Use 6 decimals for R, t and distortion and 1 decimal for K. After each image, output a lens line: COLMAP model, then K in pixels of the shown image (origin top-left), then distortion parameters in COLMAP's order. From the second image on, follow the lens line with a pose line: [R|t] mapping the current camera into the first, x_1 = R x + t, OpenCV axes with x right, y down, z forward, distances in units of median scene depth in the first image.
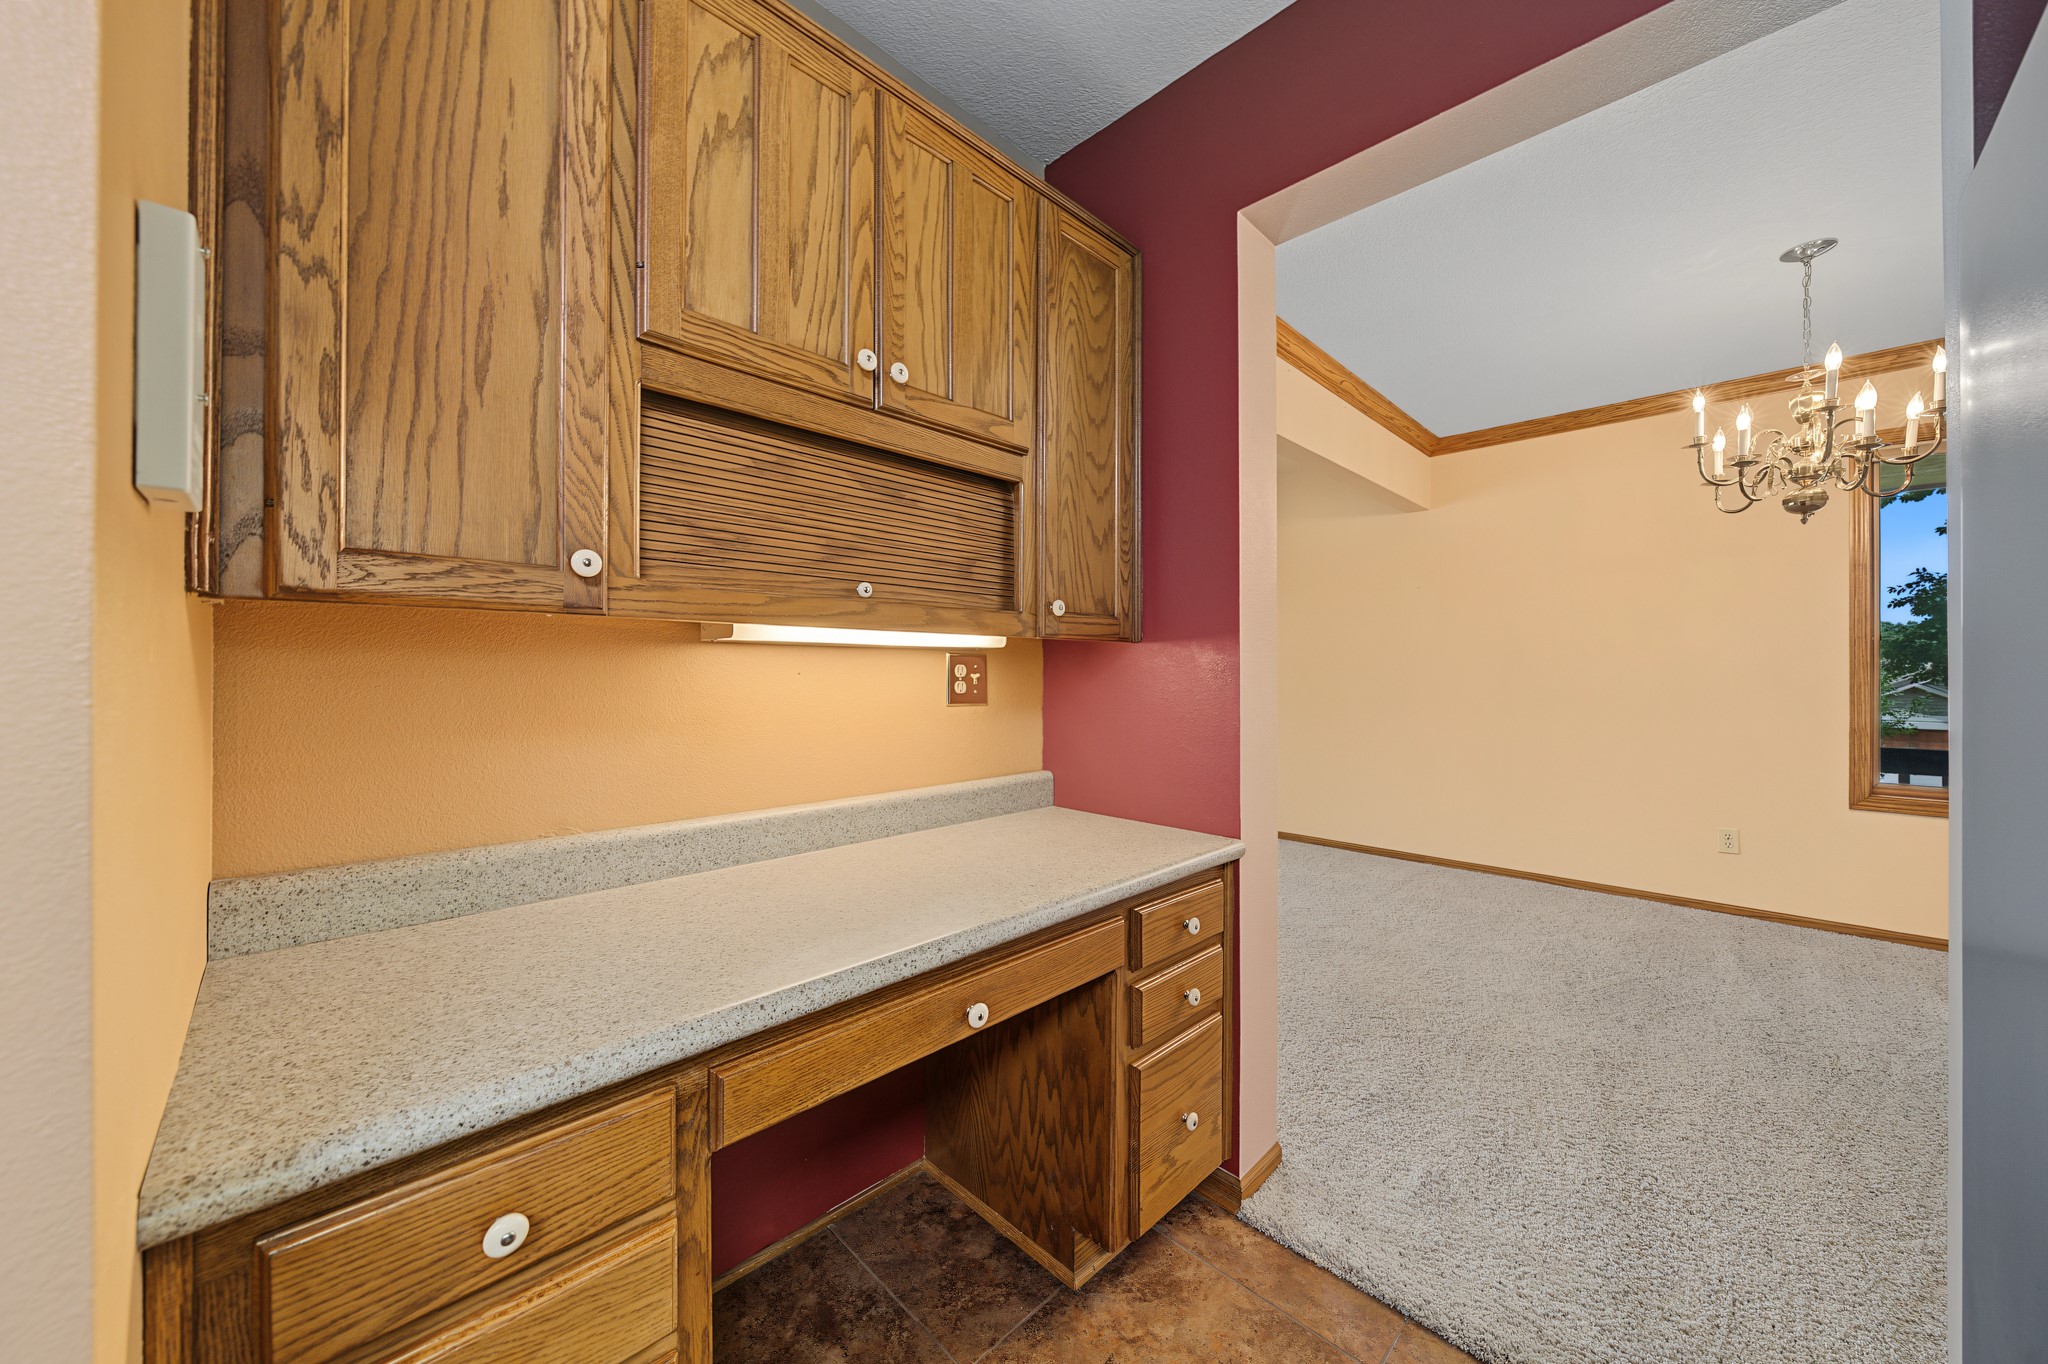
lens RADIAL K [[722.3, 0, 1028.2], [0, 722.3, 671.0], [0, 0, 1]] dist [0.000553, 0.000154]
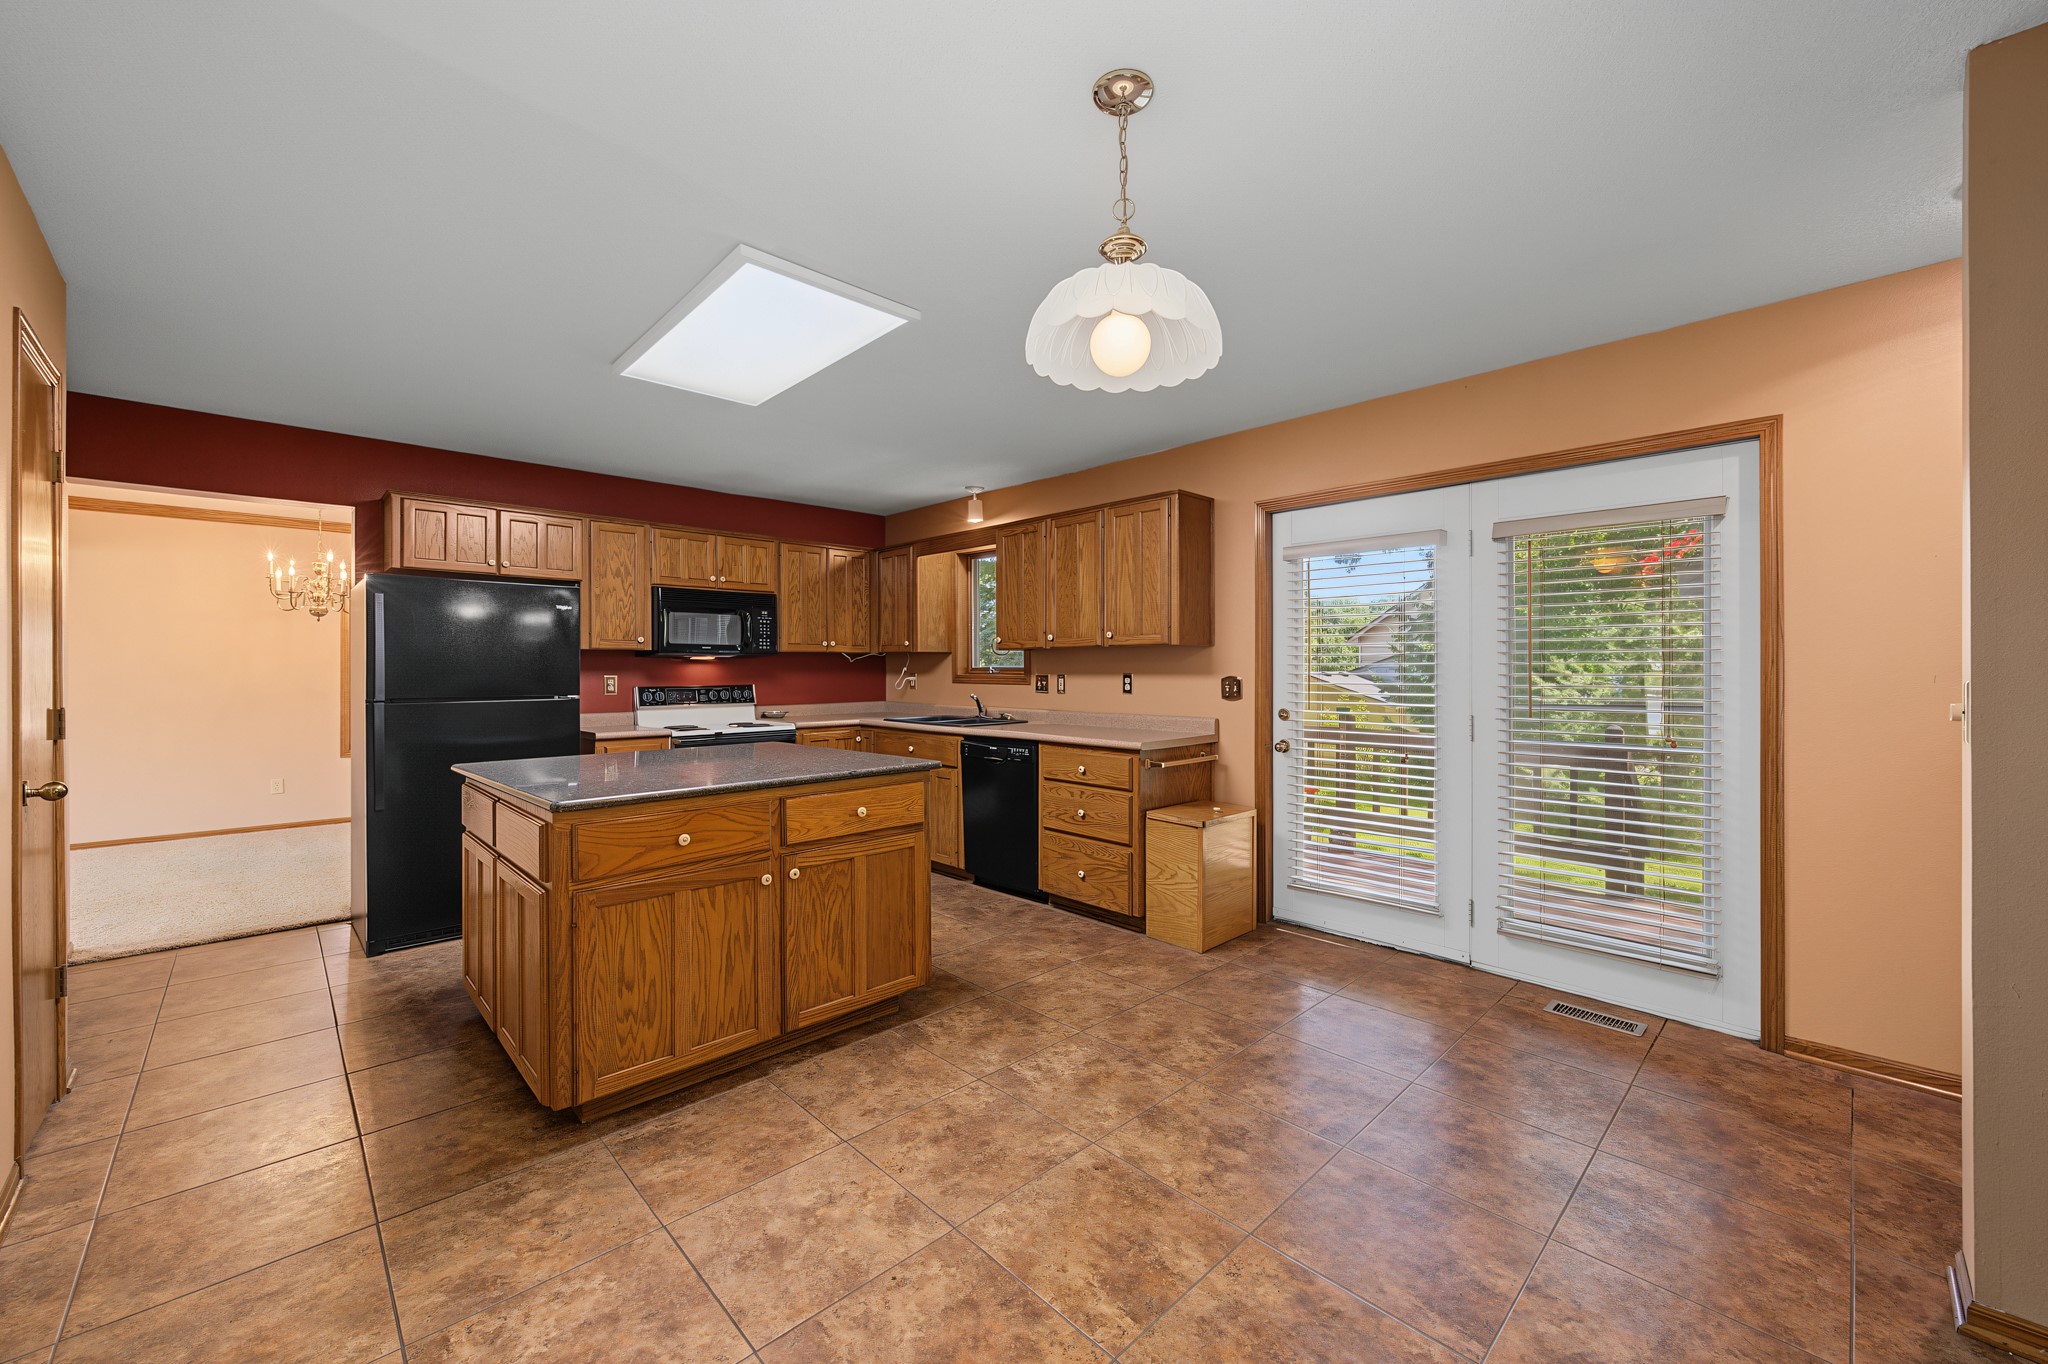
lens RADIAL K [[796.6, 0, 1028.8], [0, 796.6, 673.8], [0, 0, 1]] dist [-0.000121, 0.000141]
pose [[0.017988, -0.008062, 0.999806, -3.164566], [-0.001825, 0.999966, 0.008096, -0.176036], [-0.999837, -0.001970, 0.017973, -2.905126]]
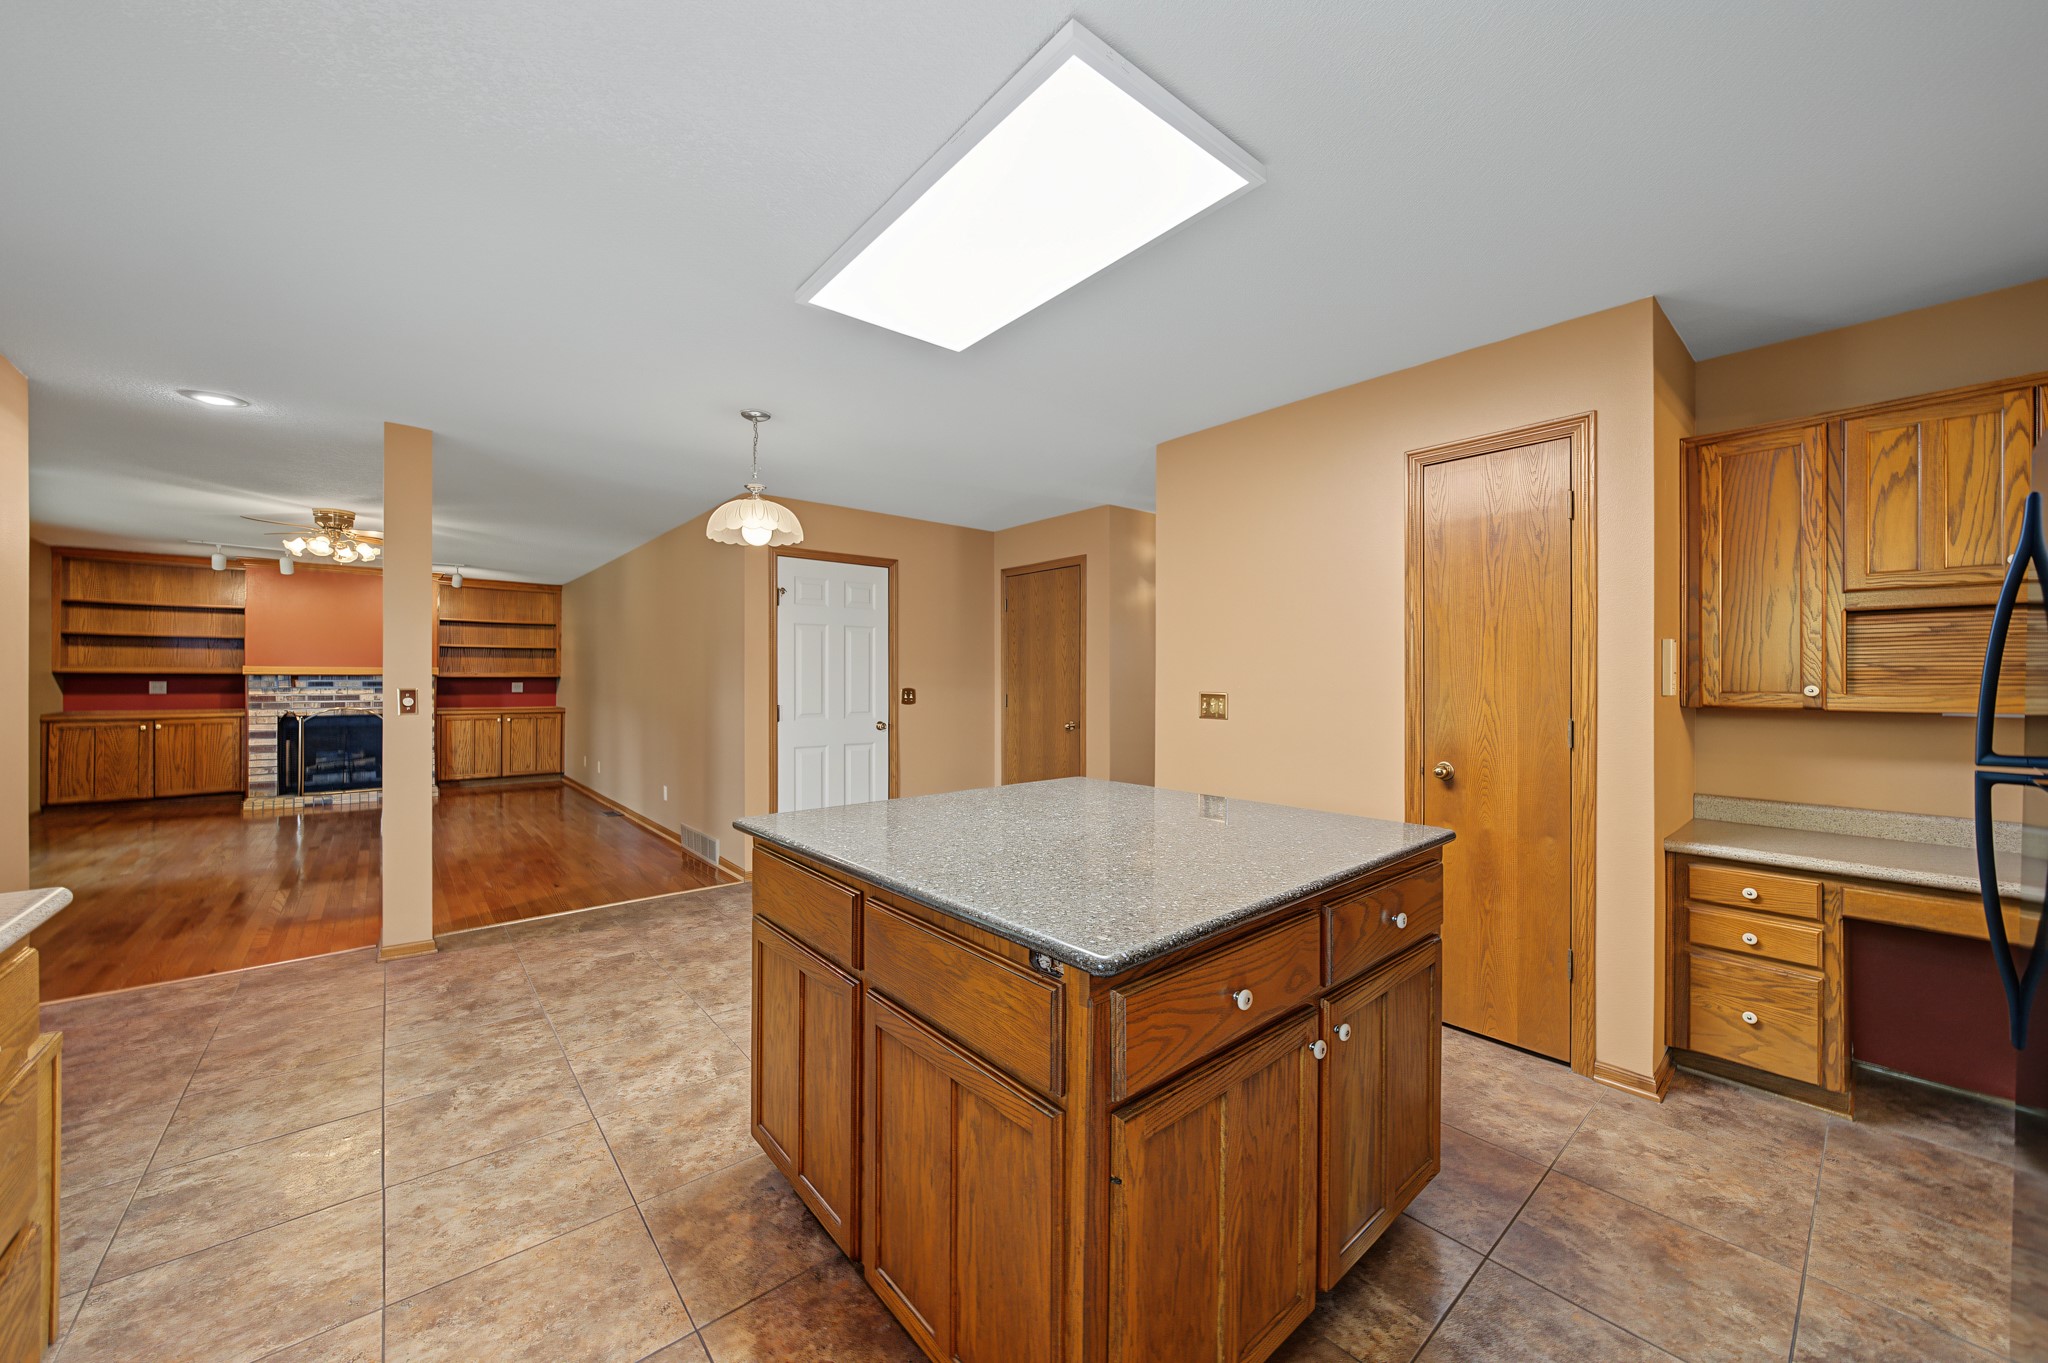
lens RADIAL K [[746.1, 0, 1027.3], [0, 746.1, 679.5], [0, 0, 1]] dist [-0.001715, 0.000204]
pose [[-0.074455, -0.004205, -0.997216, 2.123001], [0.001715, 0.999989, -0.004345, -0.172649], [0.997223, -0.002034, -0.074447, -1.505967]]
